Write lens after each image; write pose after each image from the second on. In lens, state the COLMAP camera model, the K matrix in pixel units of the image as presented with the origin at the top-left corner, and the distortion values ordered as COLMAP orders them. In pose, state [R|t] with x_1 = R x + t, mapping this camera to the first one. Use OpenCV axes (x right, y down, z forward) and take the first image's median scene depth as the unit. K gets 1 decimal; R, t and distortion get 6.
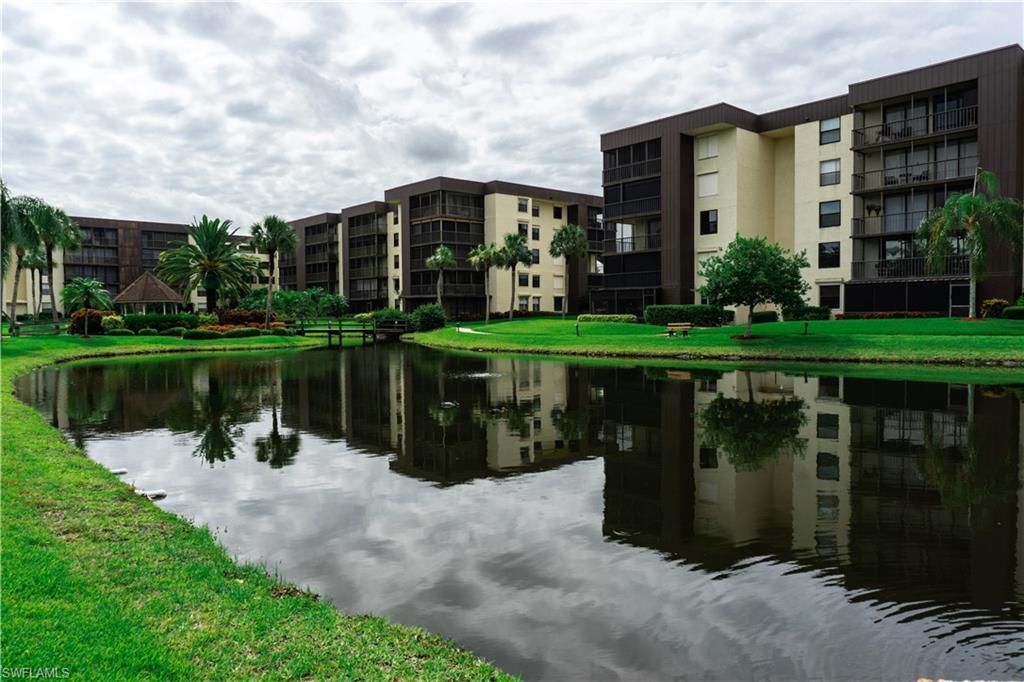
lens RADIAL K [[870.7, 0, 508.9], [0, 870.7, 340.0], [0, 0, 1]] dist [0.124983, 0.013043]
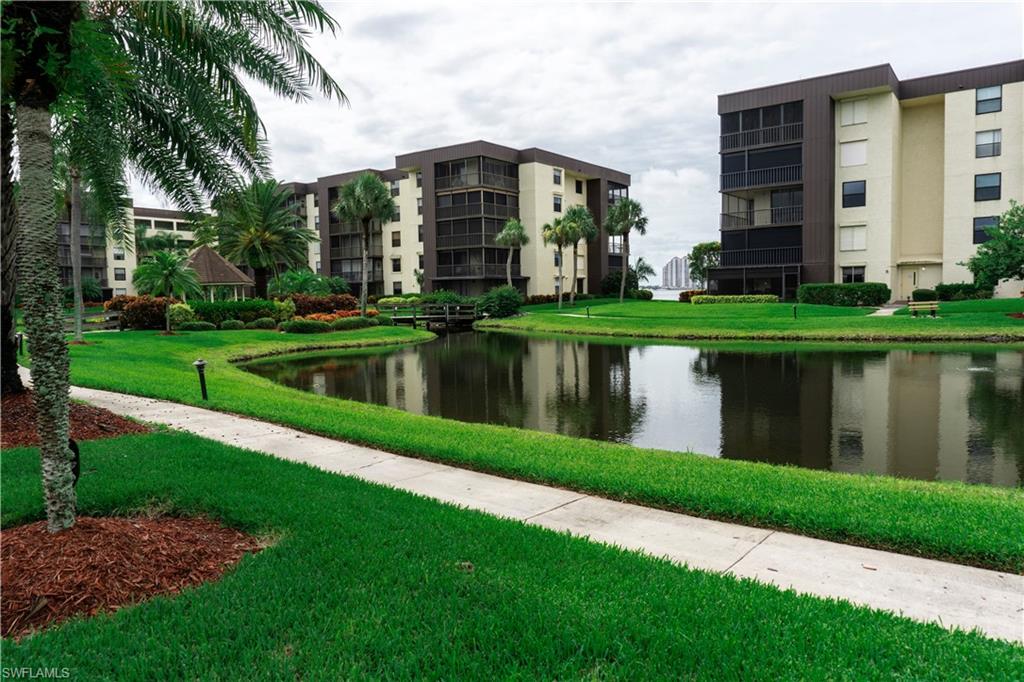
lens RADIAL K [[799.5, 0, 513.1], [0, 799.5, 339.8], [0, 0, 1]] dist [0.017432, 0.038754]
pose [[0.961294, -0.024955, 0.274394, -0.263487], [0.019095, 0.999529, 0.024008, -0.005782], [-0.274864, -0.017839, 0.961318, 0.210451]]
